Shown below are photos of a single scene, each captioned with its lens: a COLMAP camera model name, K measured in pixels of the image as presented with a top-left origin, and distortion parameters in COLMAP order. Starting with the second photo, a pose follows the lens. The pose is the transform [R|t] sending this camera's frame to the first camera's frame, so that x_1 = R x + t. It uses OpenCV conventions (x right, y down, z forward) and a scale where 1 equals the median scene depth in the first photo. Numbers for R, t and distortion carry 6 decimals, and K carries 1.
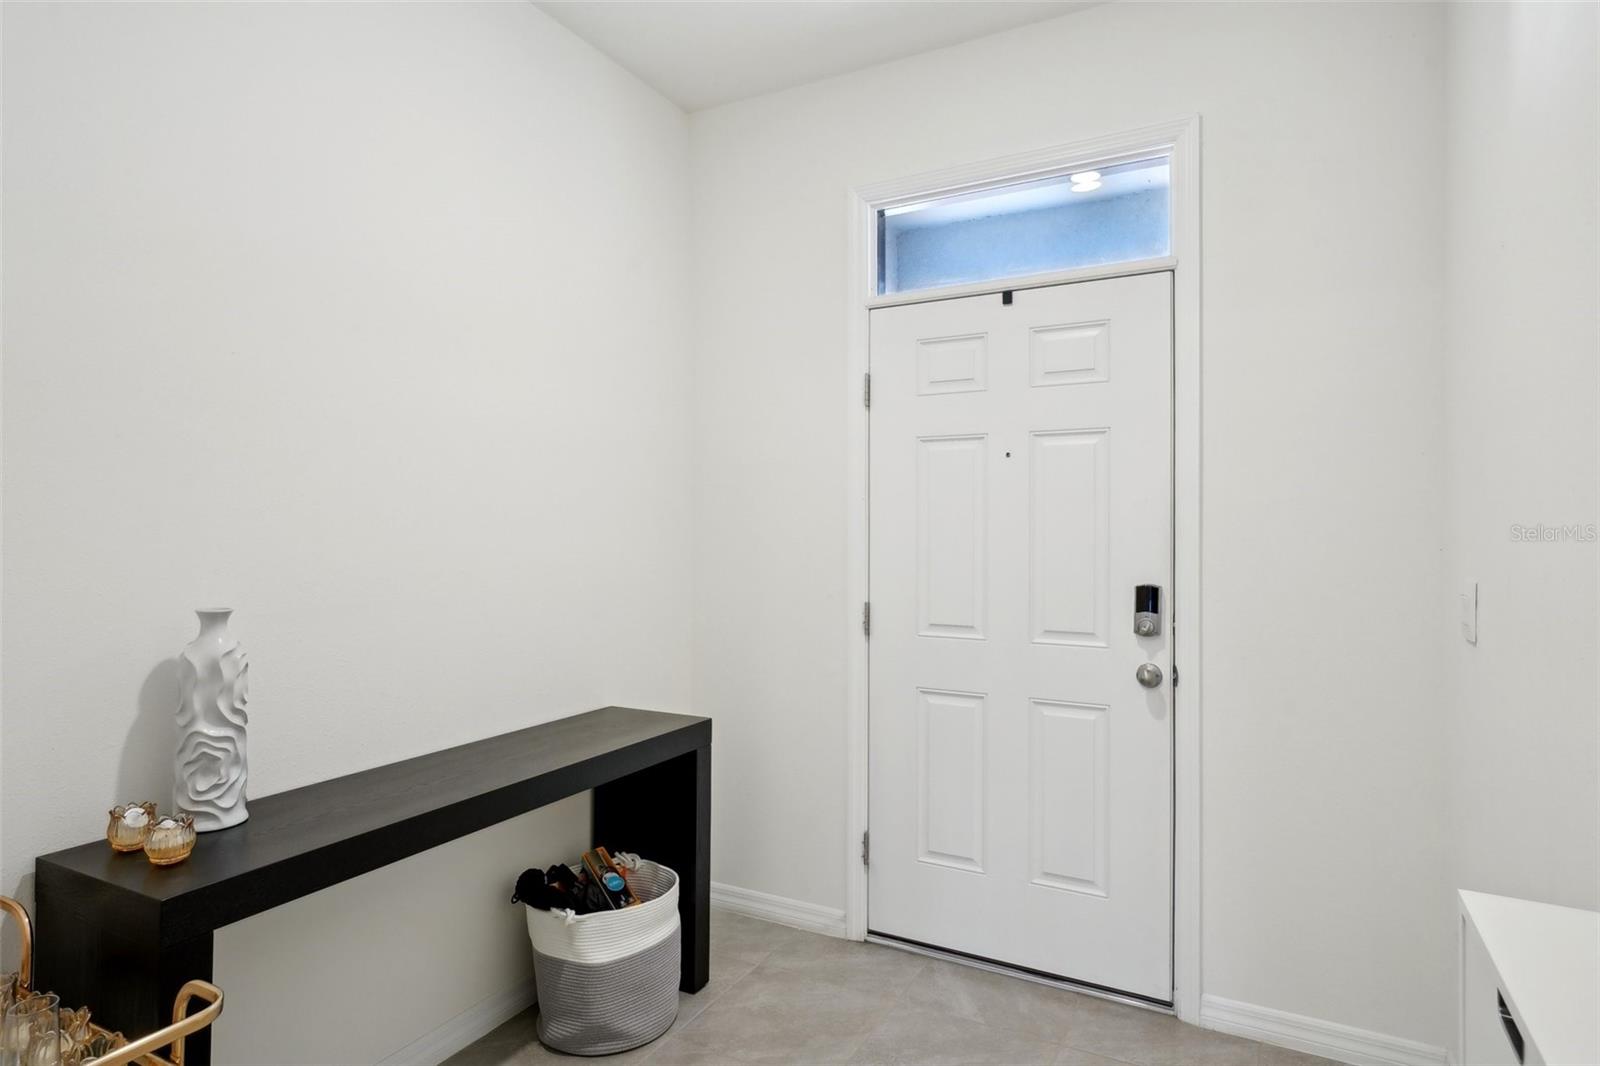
lens RADIAL K [[892.4, 0, 797.4], [0, 892.4, 524.4], [0, 0, 1]] dist [0.000922, 0.000231]
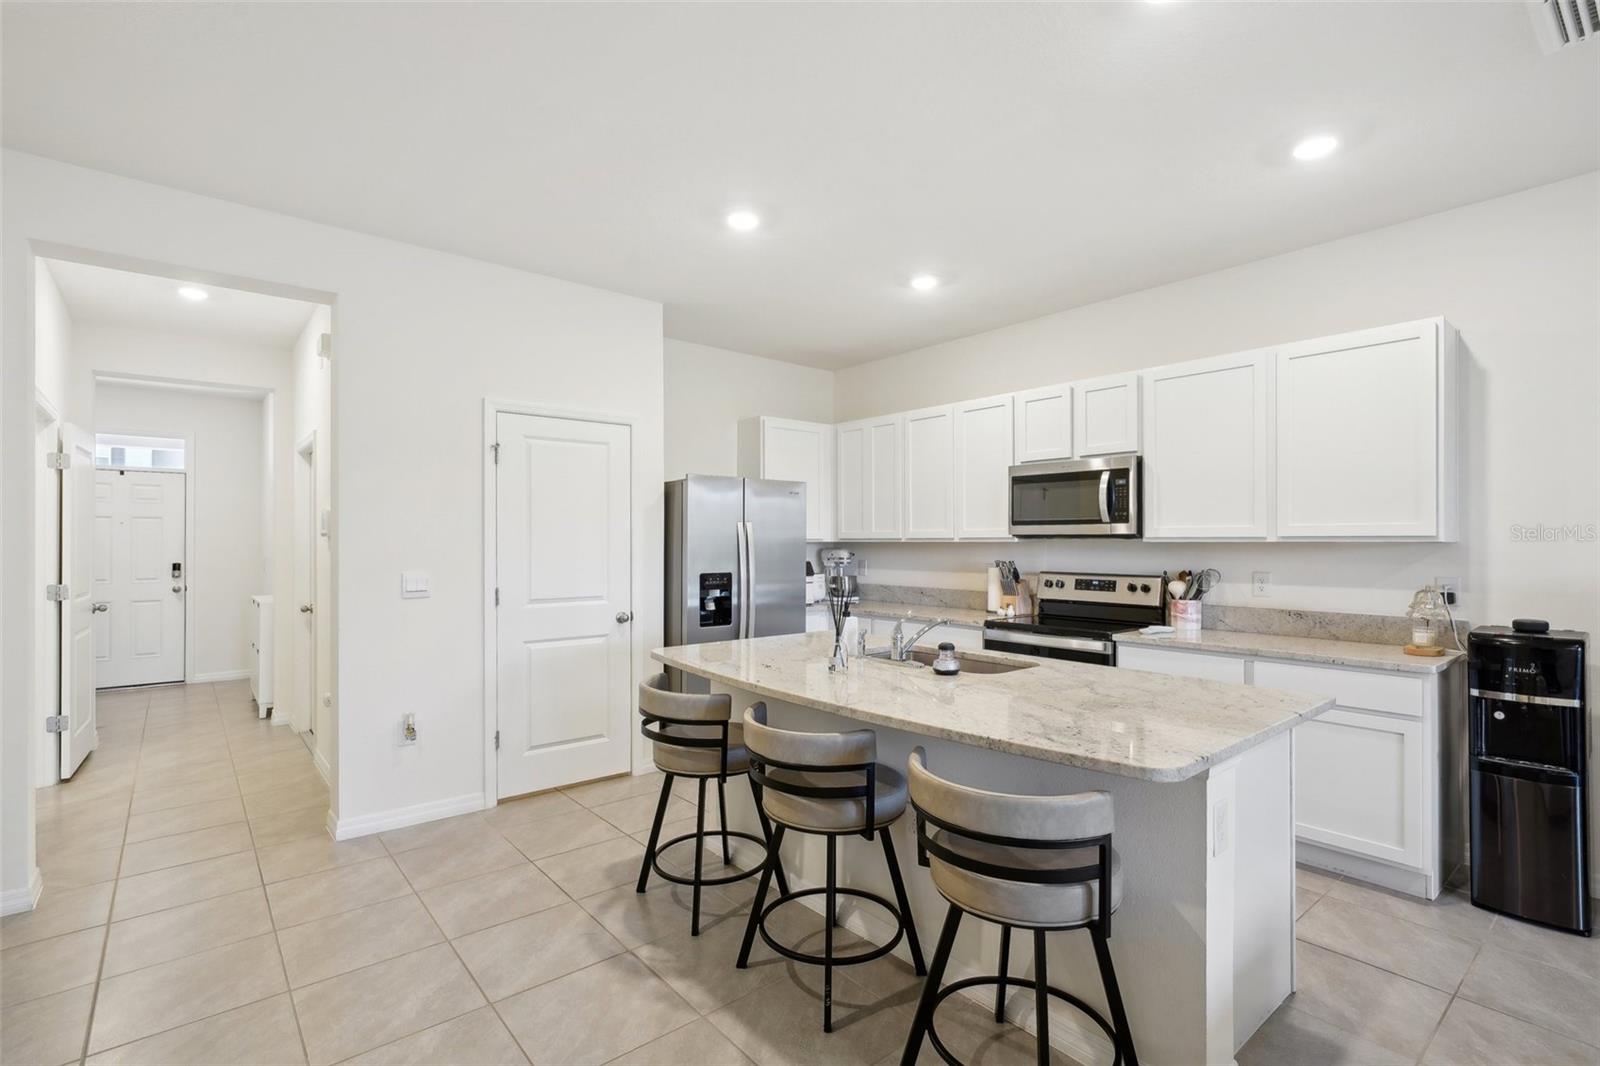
lens RADIAL K [[746.6, 0, 795.3], [0, 746.6, 542.2], [0, 0, 1]] dist [-0.002635, 0.002804]
pose [[0.367241, -0.000747, 0.930125, -1.419472], [-0.006105, 0.999976, 0.003214, -0.036686], [-0.930106, -0.006859, 0.367228, -2.299246]]
